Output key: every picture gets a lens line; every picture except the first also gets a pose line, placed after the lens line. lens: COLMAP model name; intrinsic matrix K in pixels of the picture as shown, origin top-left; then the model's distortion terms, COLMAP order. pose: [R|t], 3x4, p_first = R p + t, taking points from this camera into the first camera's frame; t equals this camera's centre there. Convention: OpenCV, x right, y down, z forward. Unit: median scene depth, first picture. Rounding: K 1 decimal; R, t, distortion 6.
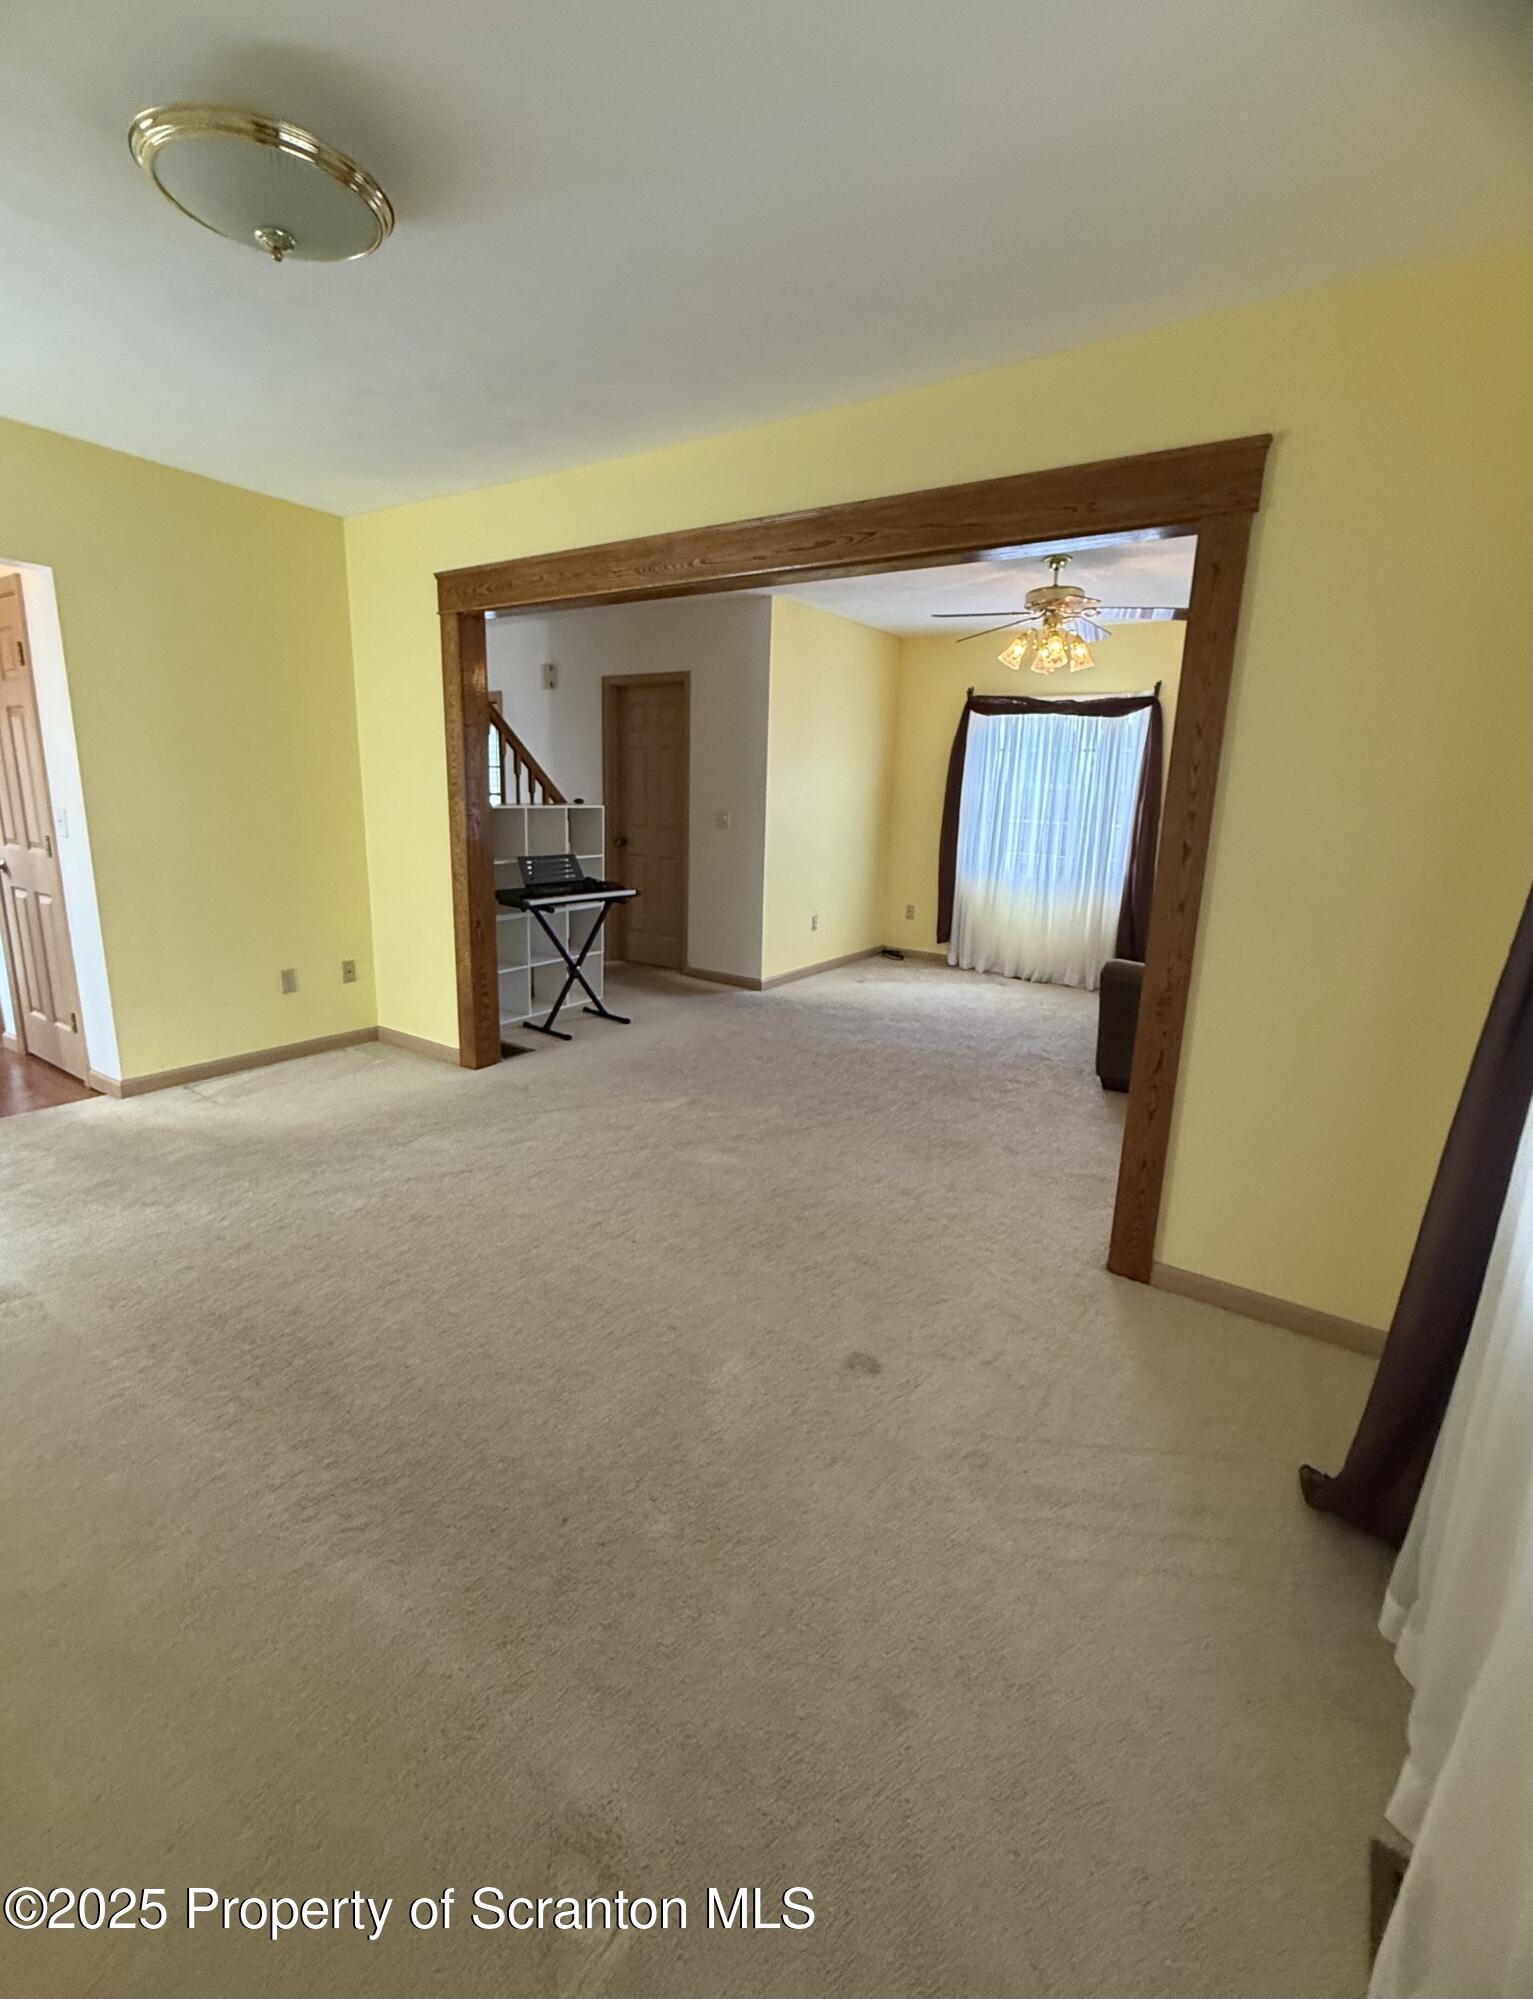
lens RADIAL K [[856.8, 0, 777.1], [0, 856.8, 984.8], [0, 0, 1]] dist [-0.001395, 0.000005]
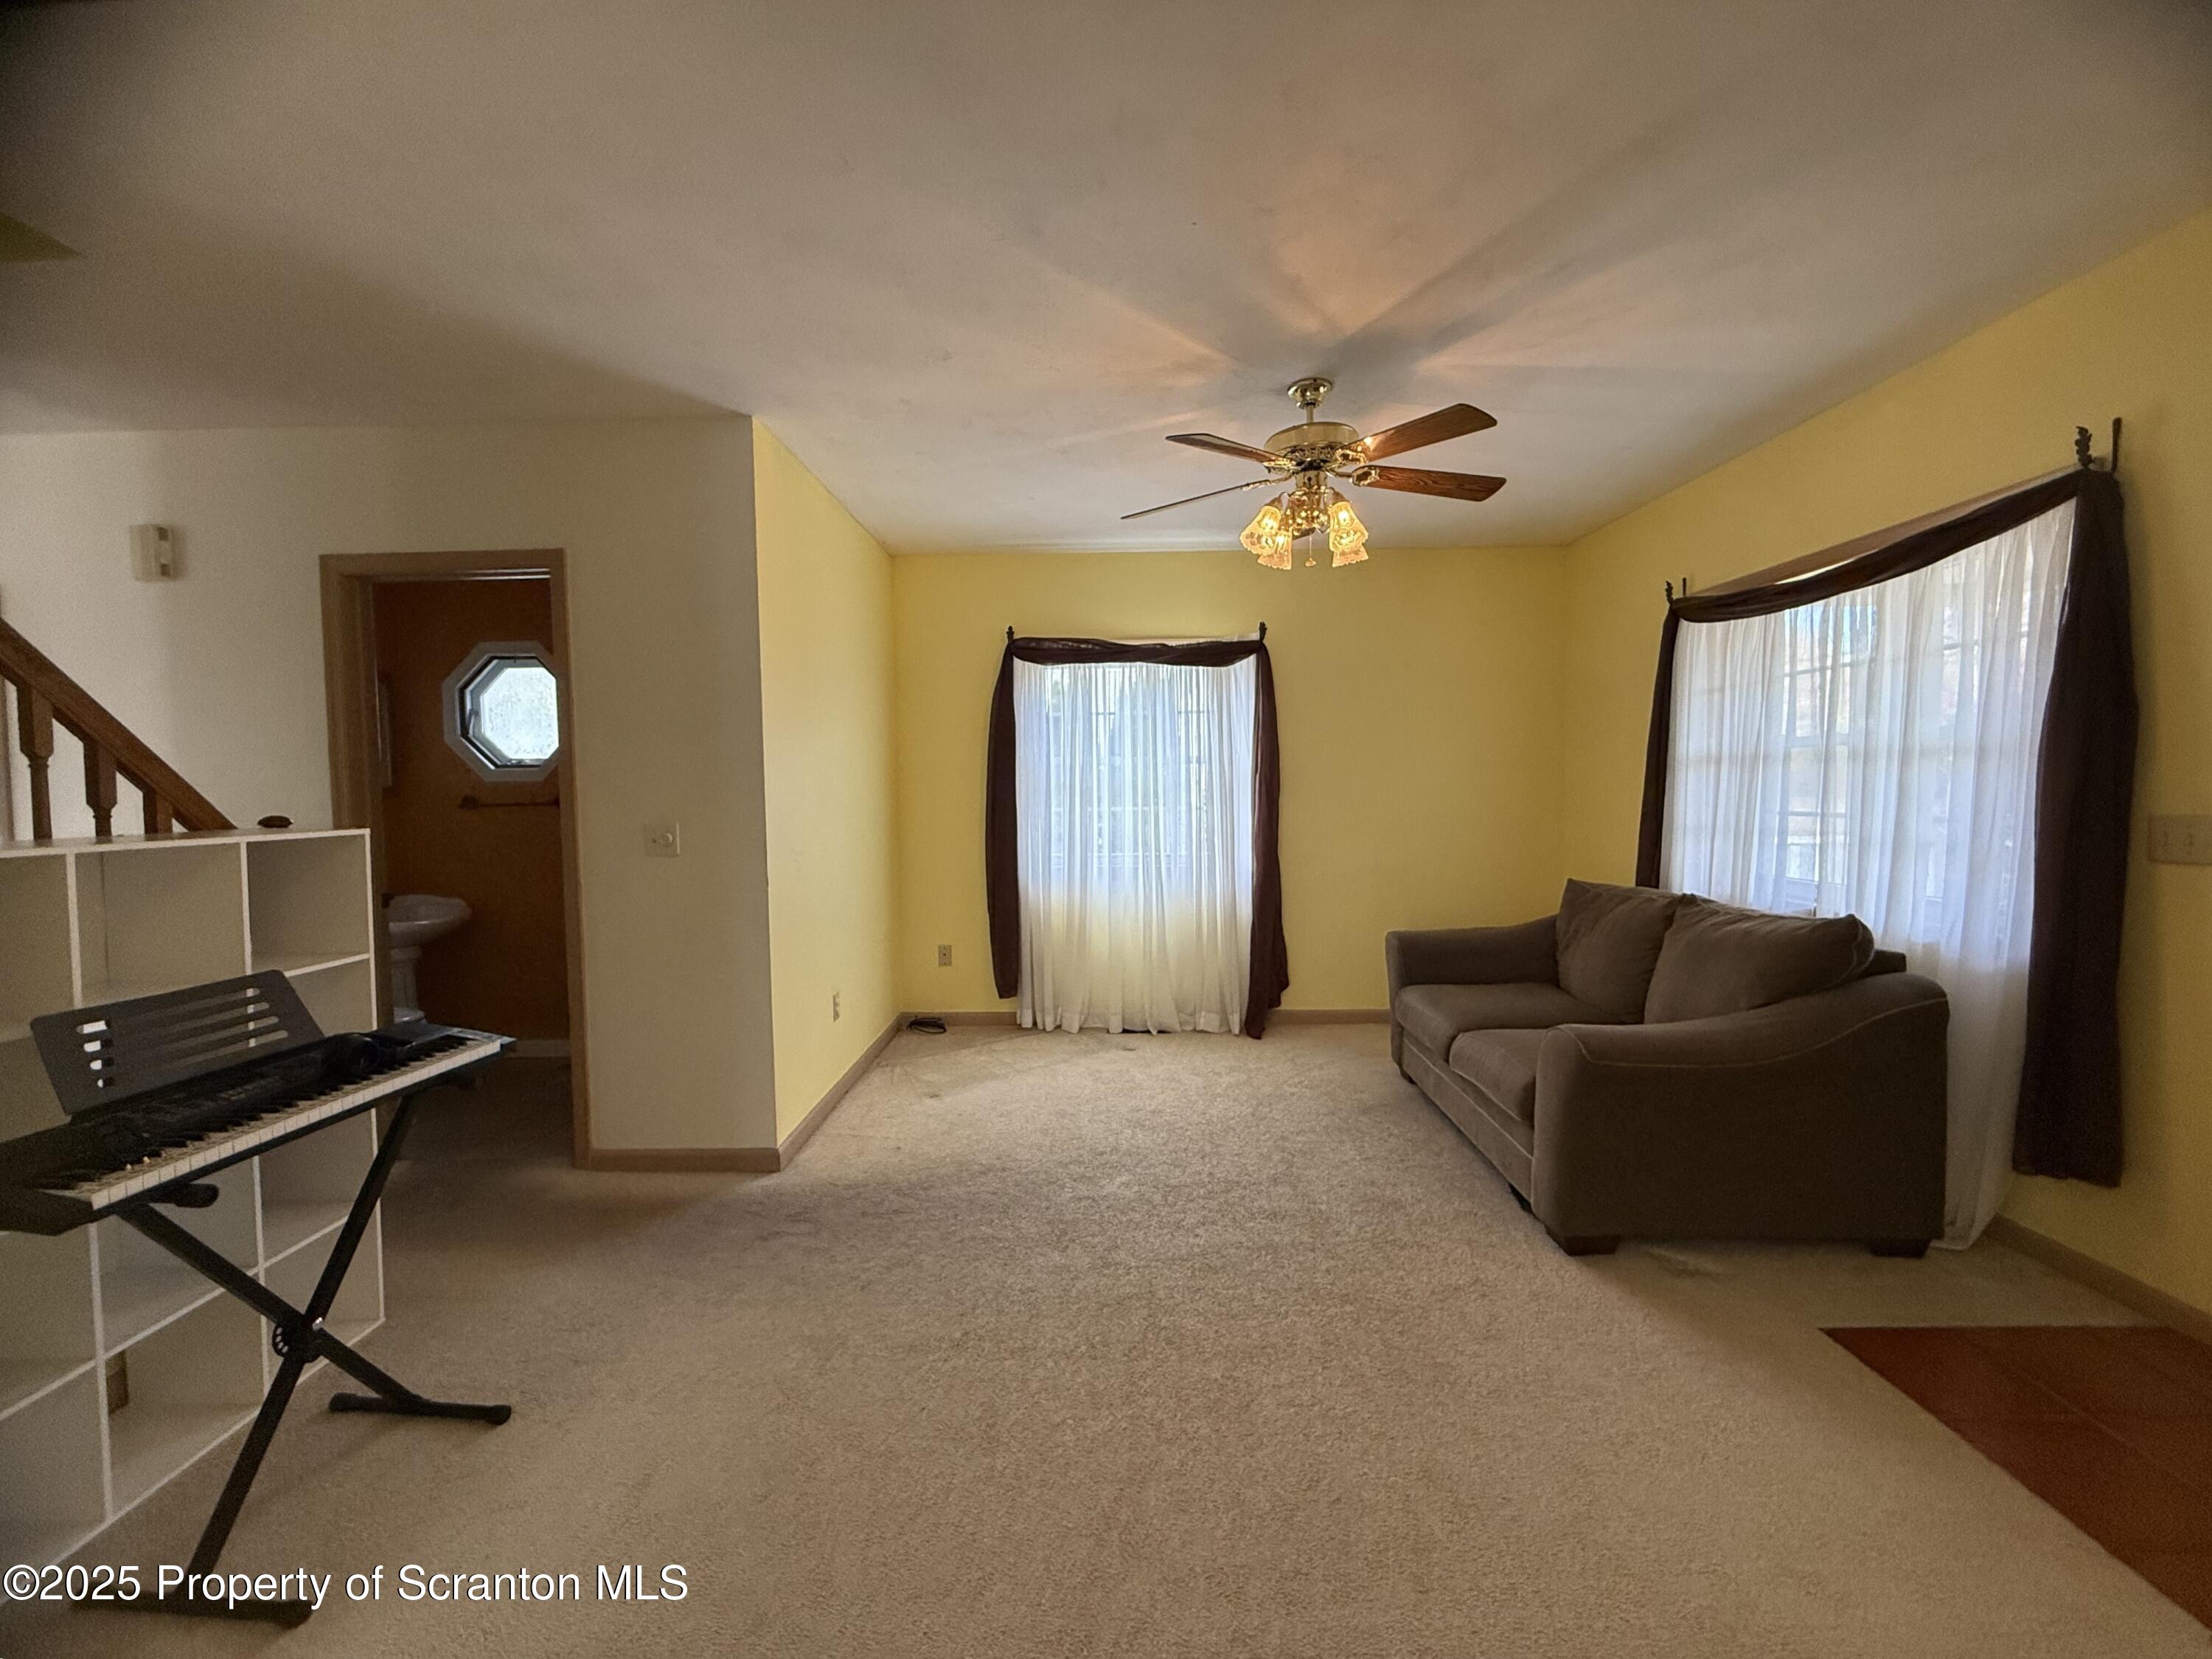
lens RADIAL K [[895.0, 0, 1115.6], [0, 895.0, 834.4], [0, 0, 1]] dist [-0.001930, 0.000078]
pose [[0.842687, -0.073982, 0.533297, -0.138770], [0.162219, 0.979374, -0.120464, -0.106964], [-0.513385, 0.188024, 0.837307, 0.506687]]
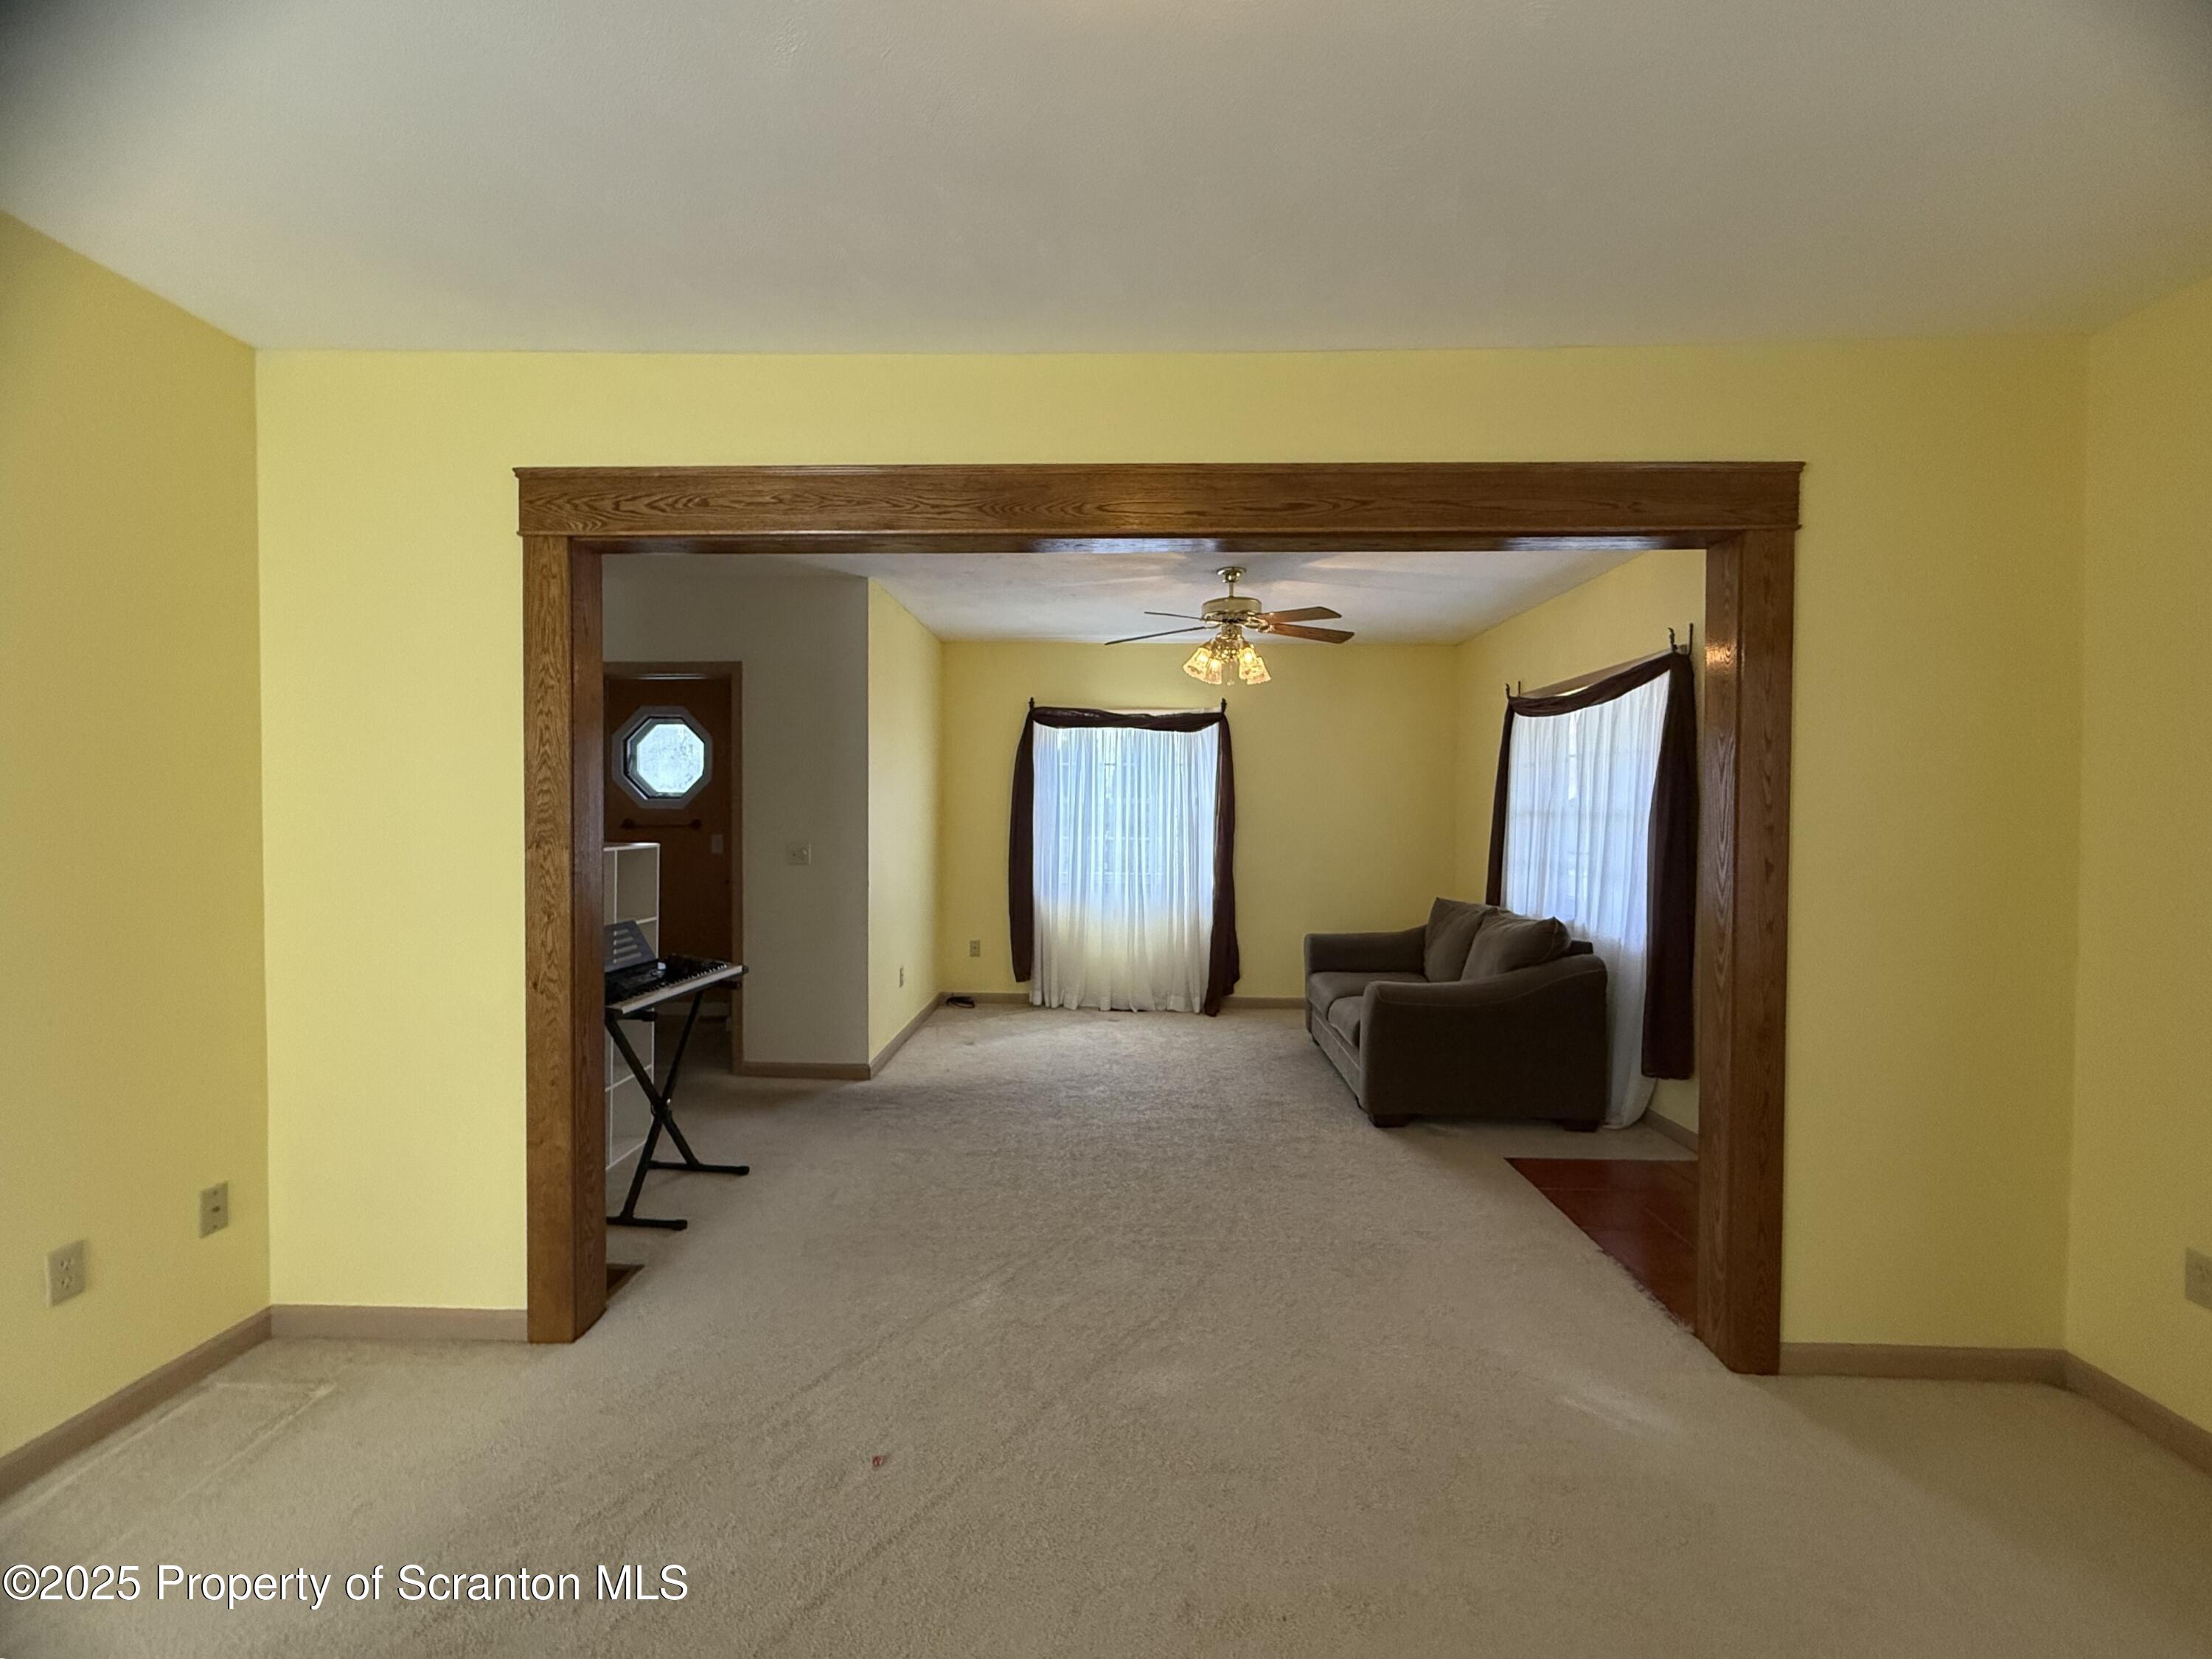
lens RADIAL K [[895.0, 0, 1116.1], [0, 895.0, 837.2], [0, 0, 1]] dist [-0.001930, 0.000078]
pose [[0.850103, -0.042605, 0.524890, -0.277745], [0.139722, 0.979248, -0.146806, -0.064571], [-0.507742, 0.198139, 0.838414, 0.241739]]
